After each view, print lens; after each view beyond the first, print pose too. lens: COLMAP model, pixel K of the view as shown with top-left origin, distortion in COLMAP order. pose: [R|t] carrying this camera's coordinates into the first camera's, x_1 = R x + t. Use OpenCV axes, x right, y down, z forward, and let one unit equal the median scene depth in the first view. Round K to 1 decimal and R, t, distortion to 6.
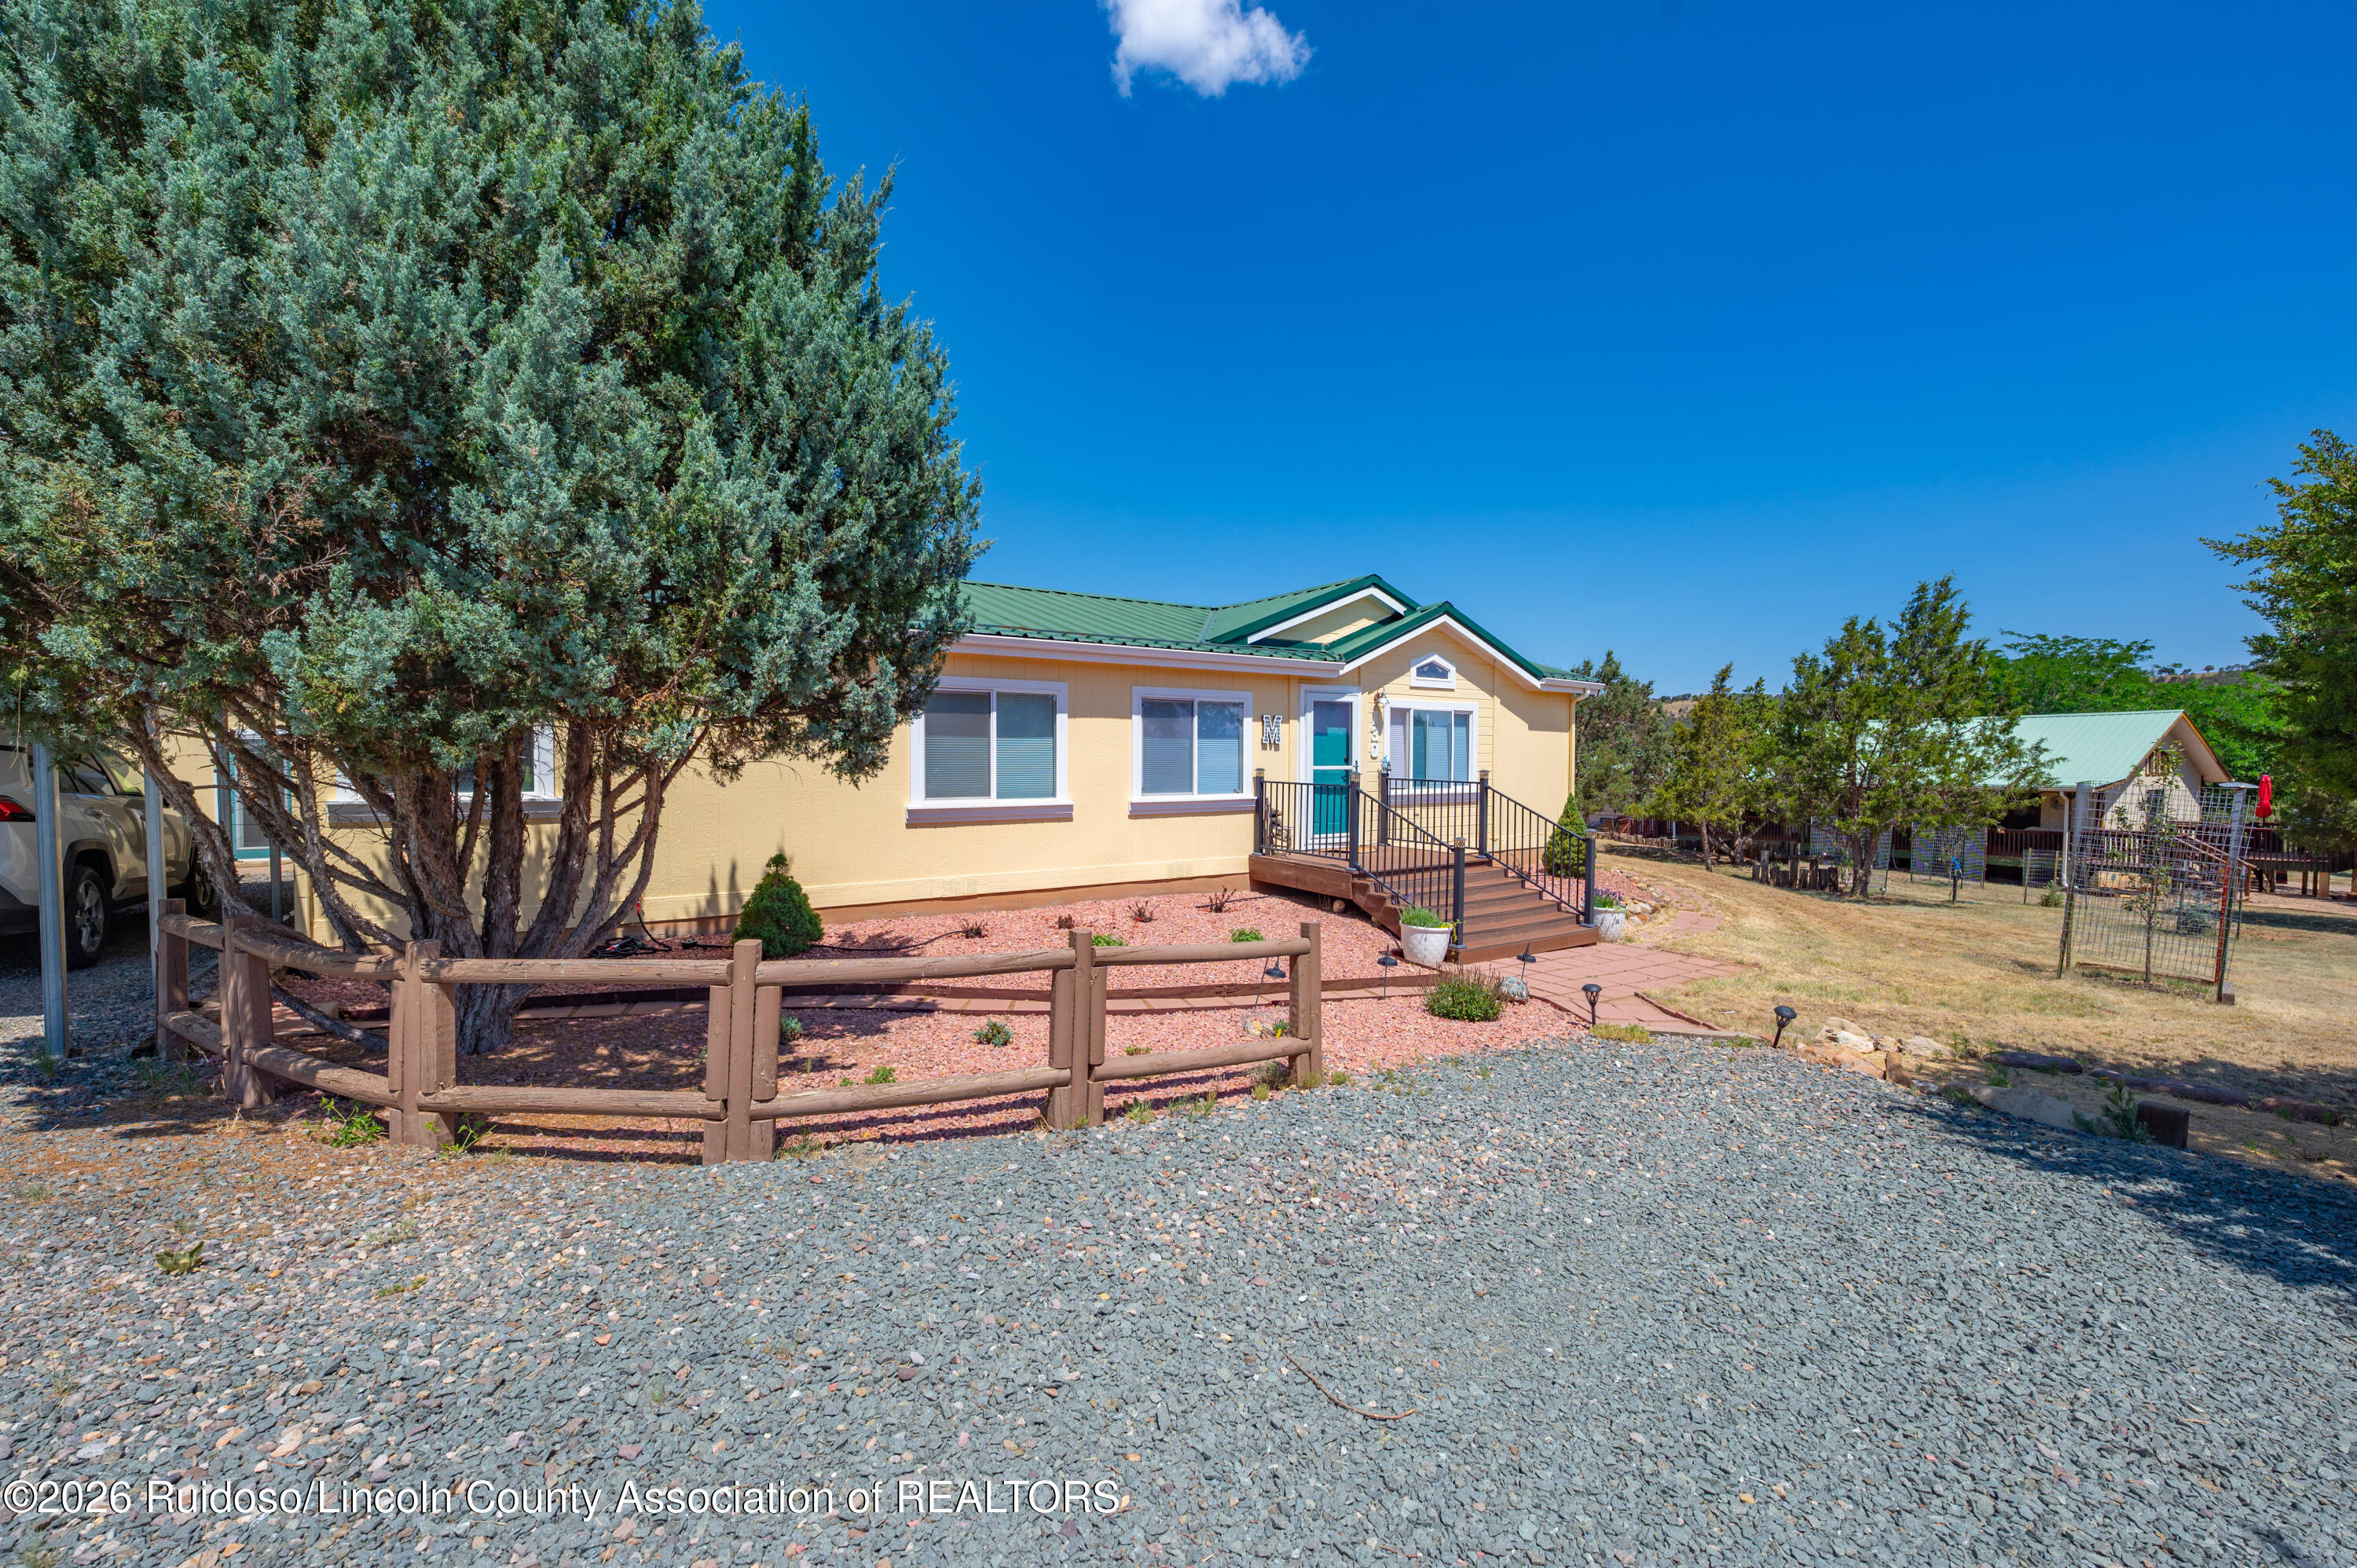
lens RADIAL K [[946.4, 0, 1173.3], [0, 946.4, 792.4], [0, 0, 1]] dist [-0.001557, 0.000415]
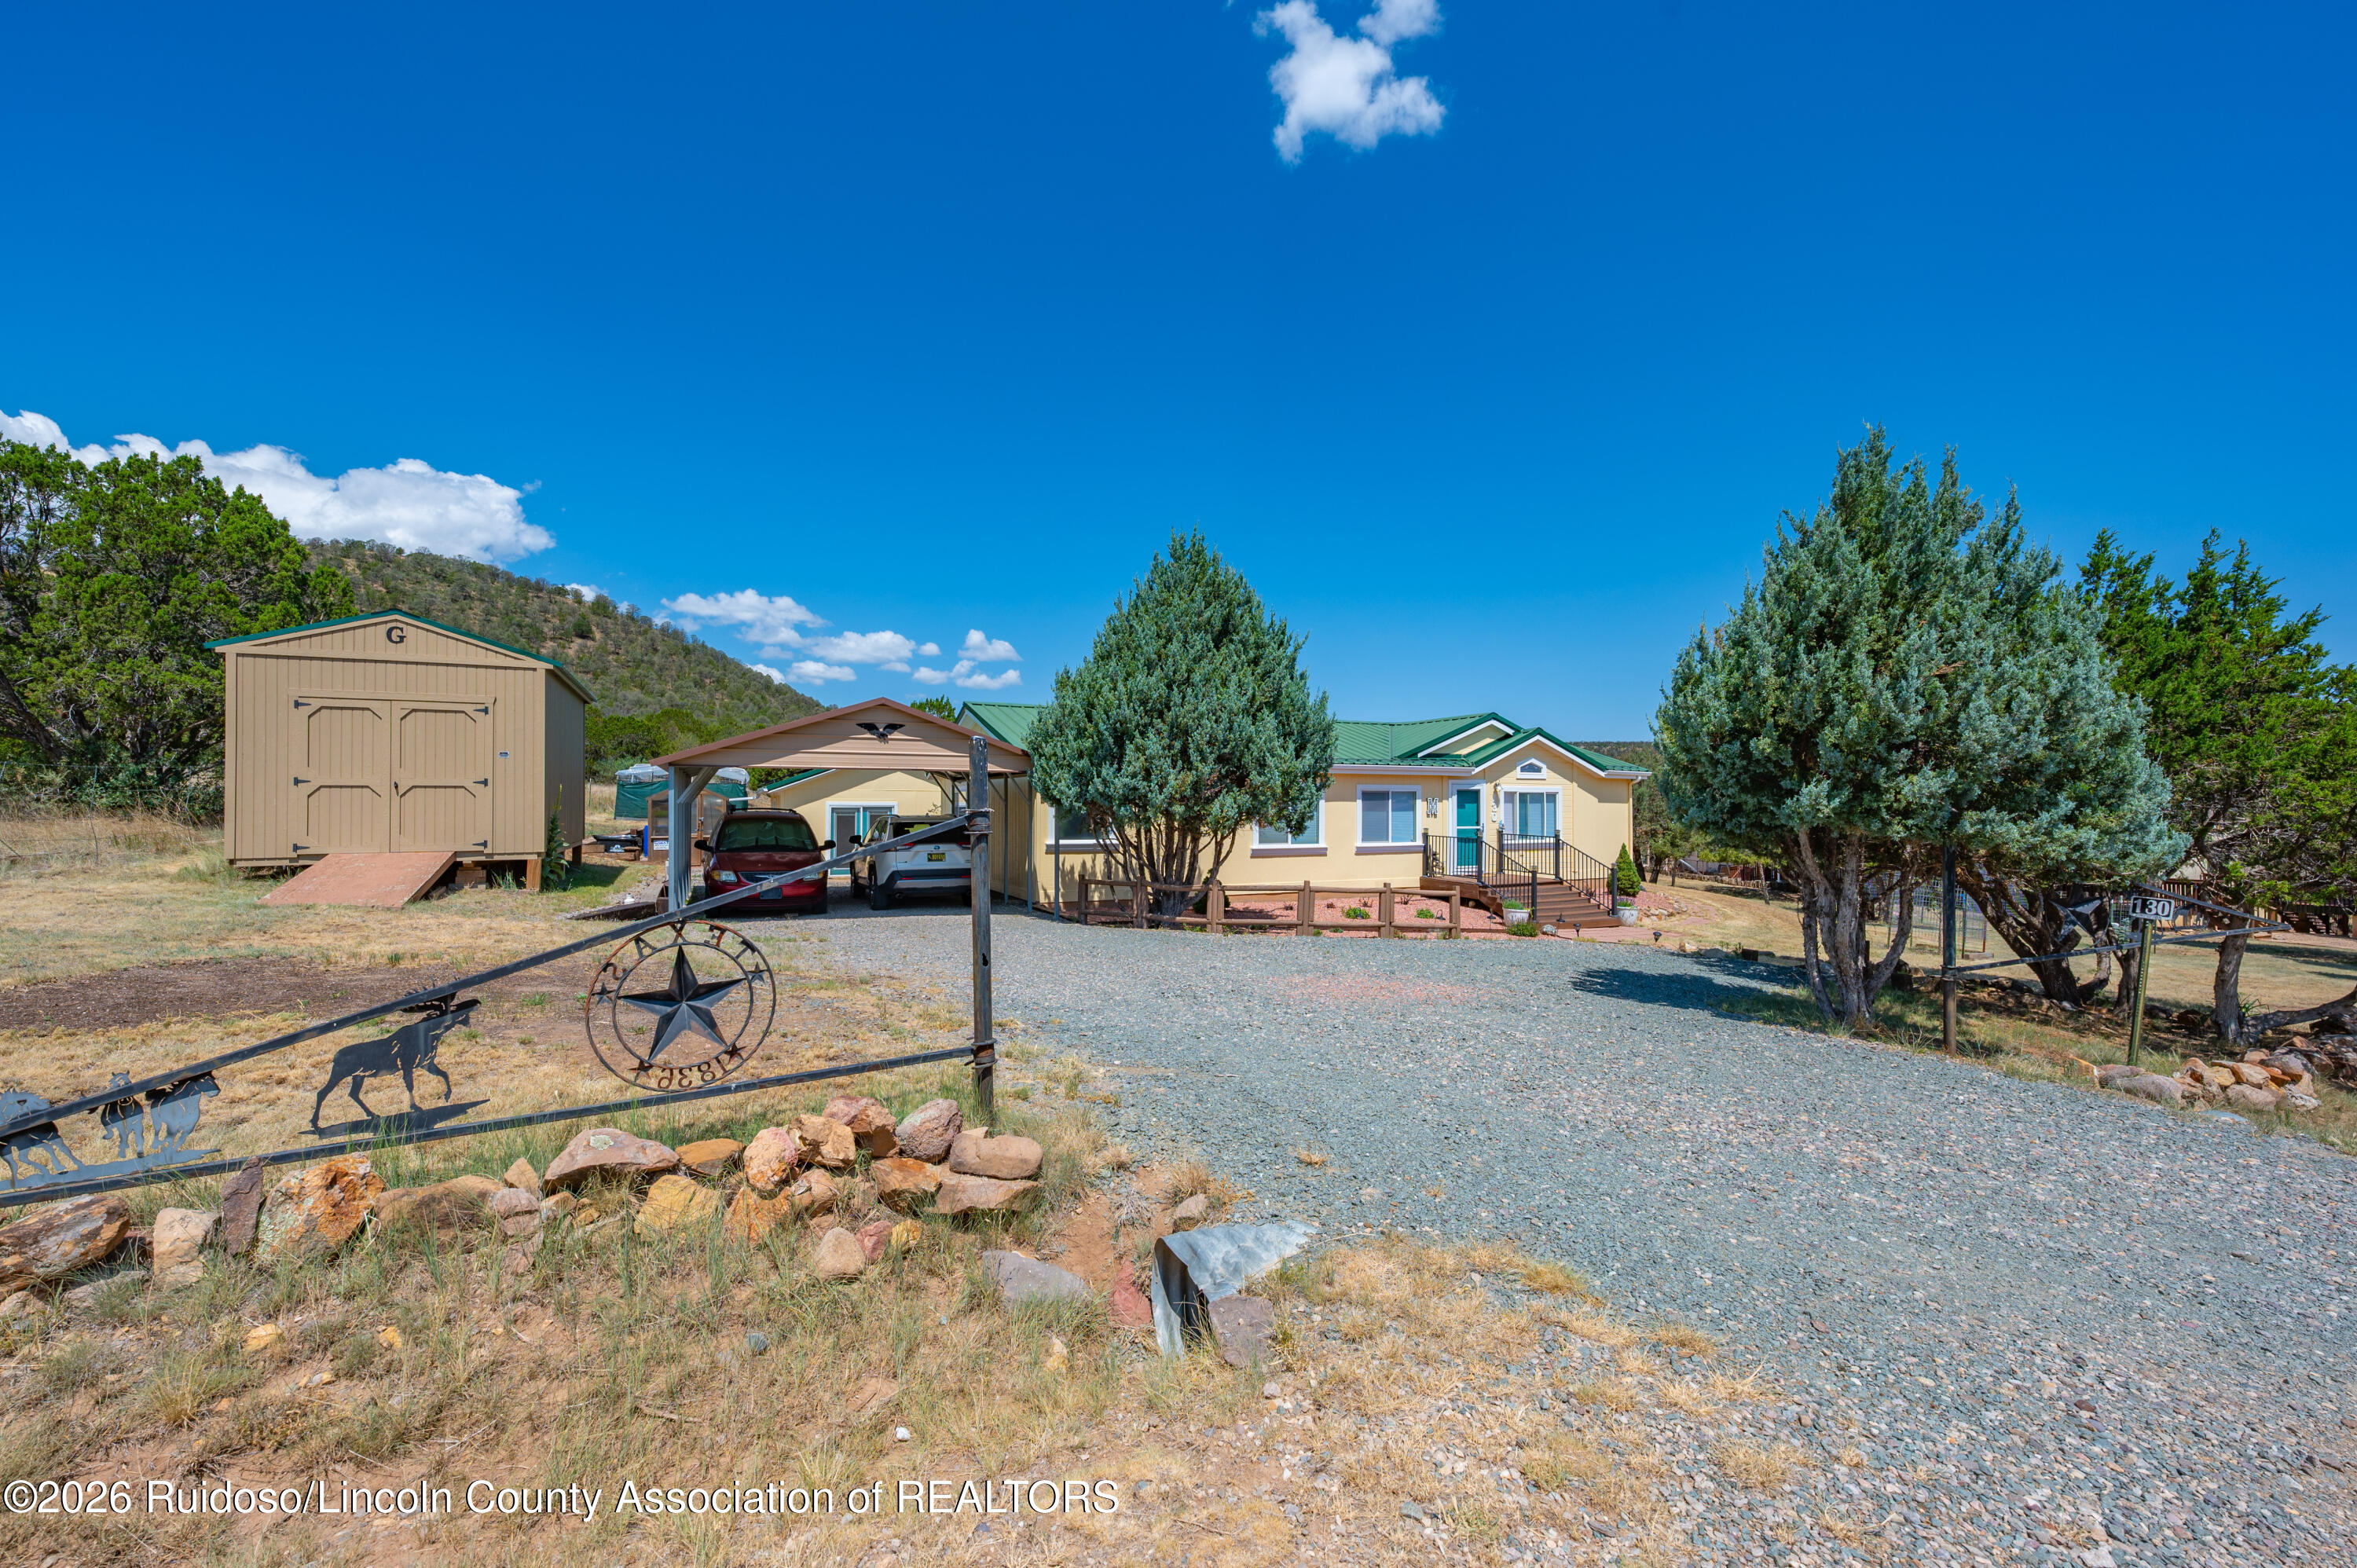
lens RADIAL K [[946.4, 0, 1176.3], [0, 946.4, 794.1], [0, 0, 1]] dist [-0.001557, 0.000415]
pose [[0.990004, -0.001026, -0.141033, -0.130831], [-0.005662, 0.998878, -0.047018, -0.003011], [0.140923, 0.047347, 0.988888, -0.888163]]
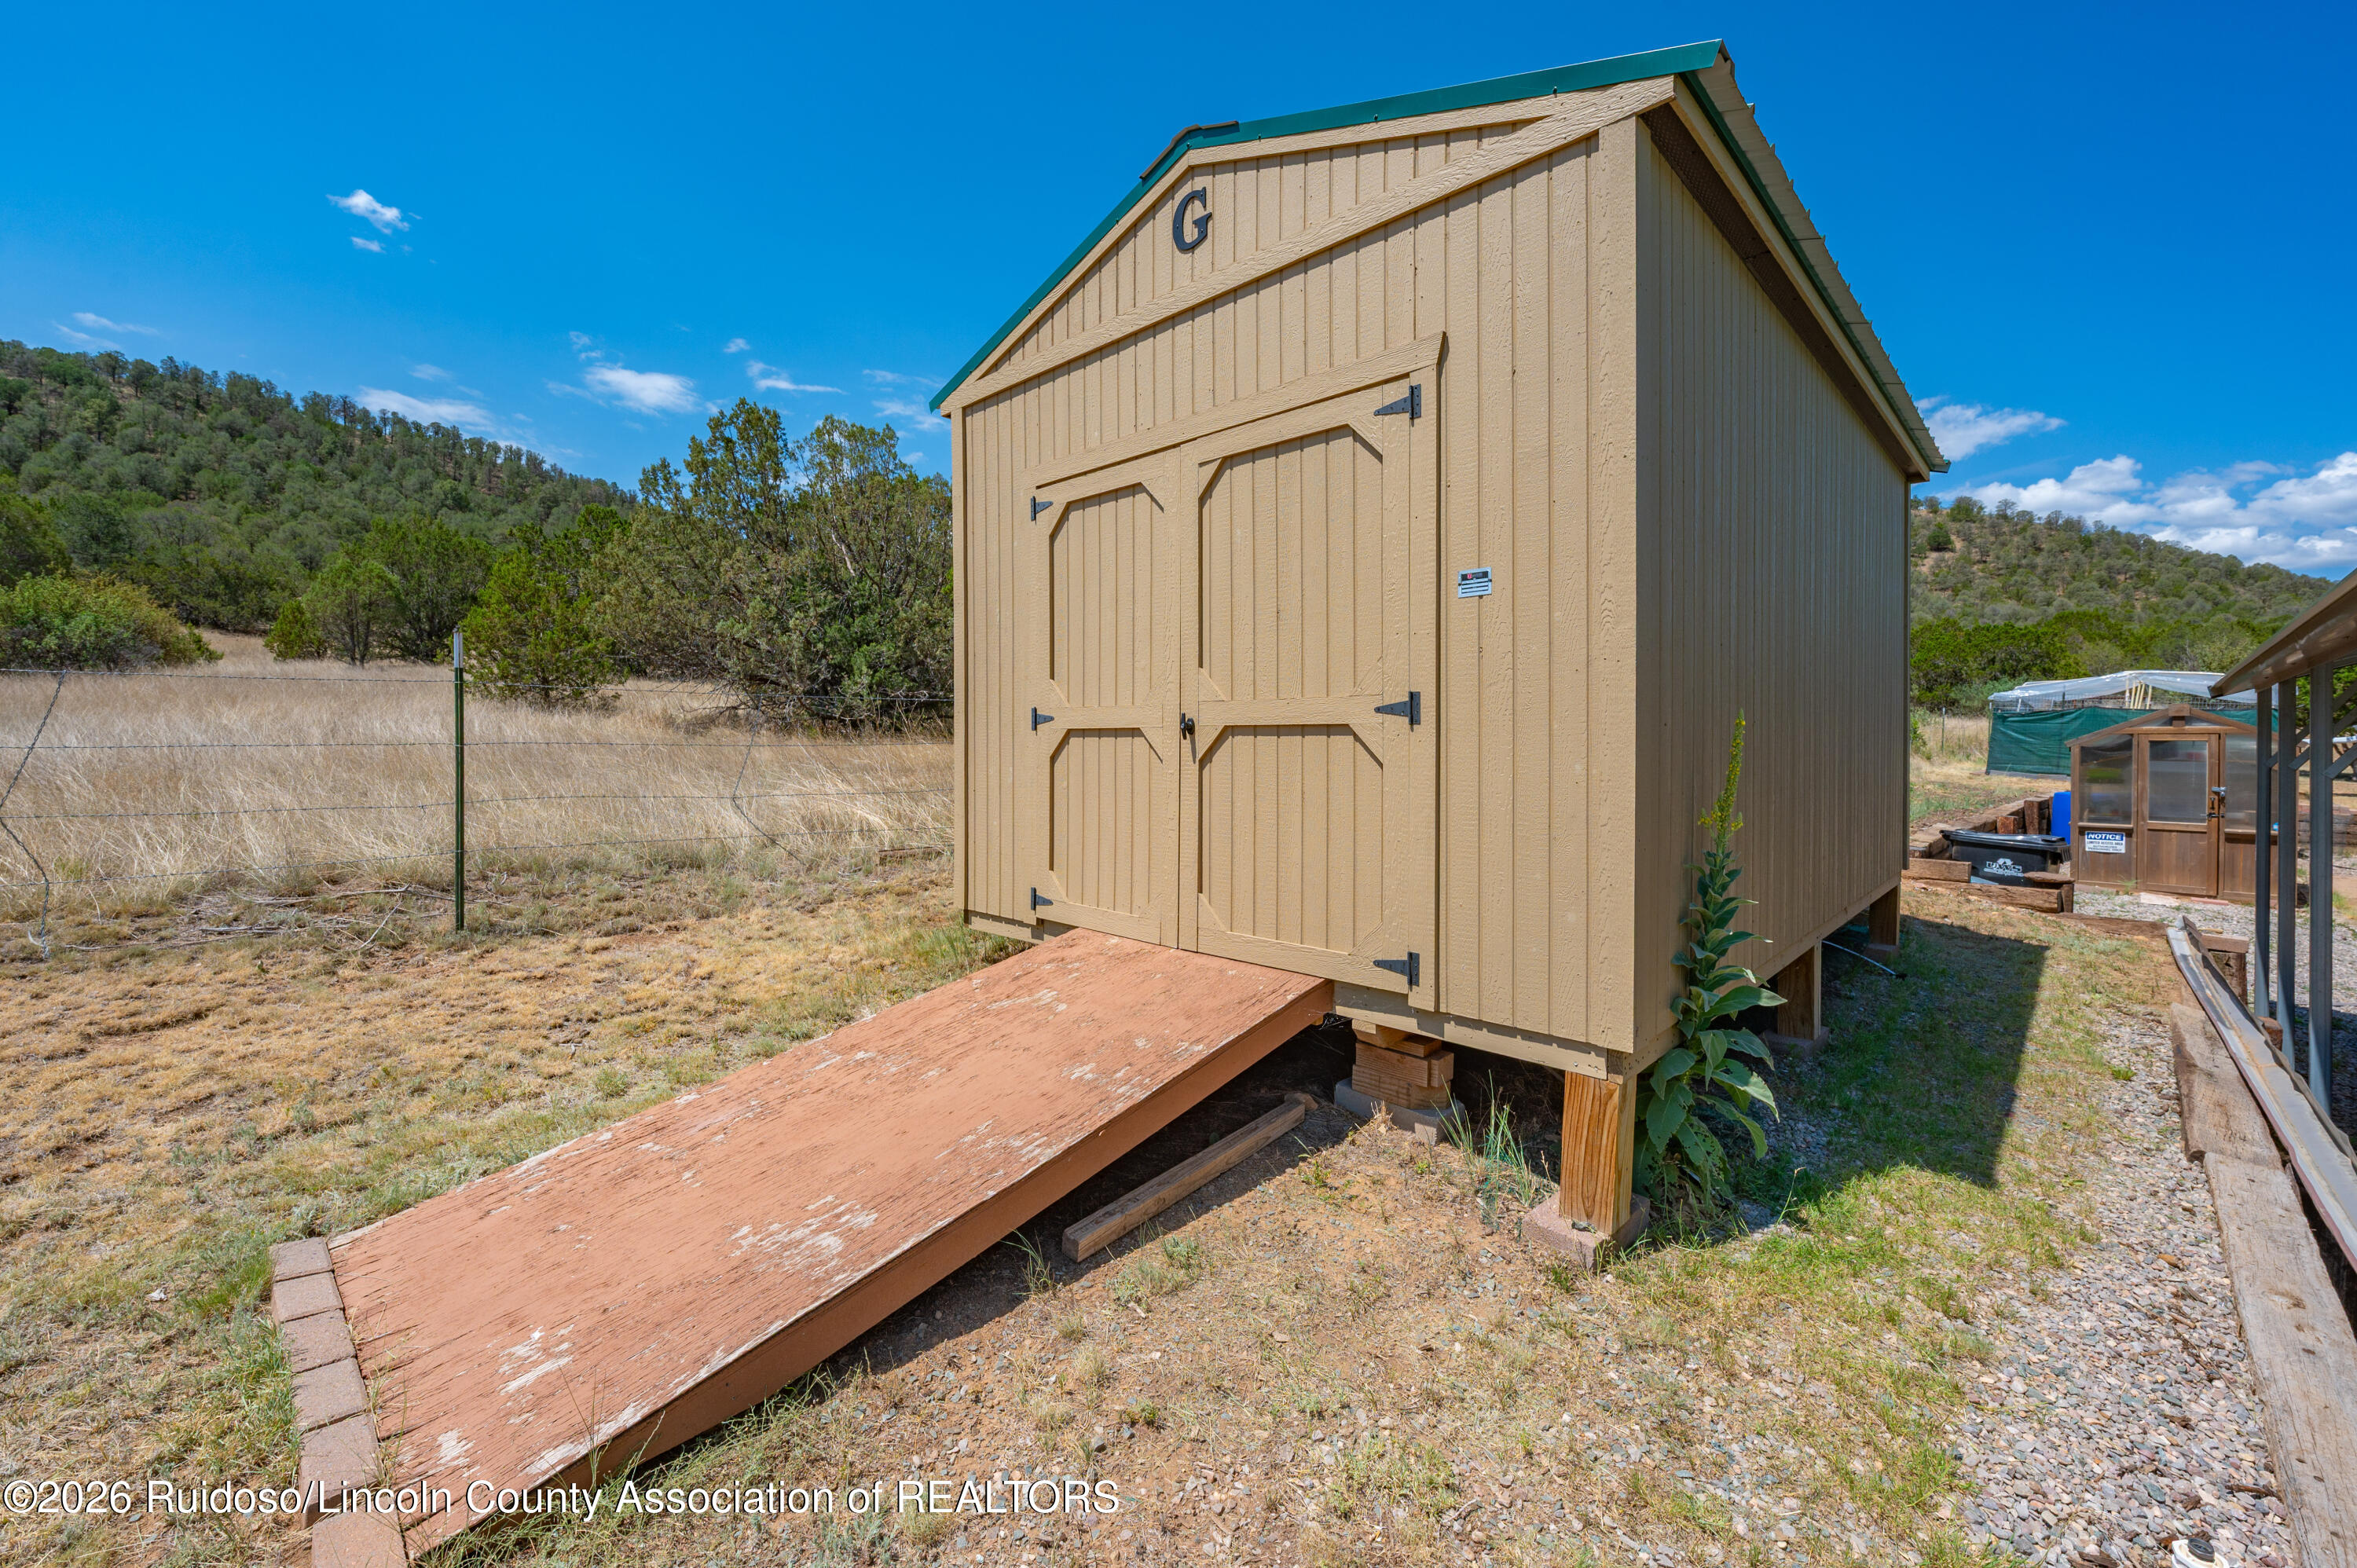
lens RADIAL K [[946.4, 0, 1161.6], [0, 946.4, 749.4], [0, 0, 1]] dist [-0.001557, 0.000415]
pose [[0.179617, 0.012220, -0.983661, -0.814098], [-0.038192, 0.999256, 0.005440, -0.049792], [0.982995, 0.036591, 0.179950, -0.056950]]
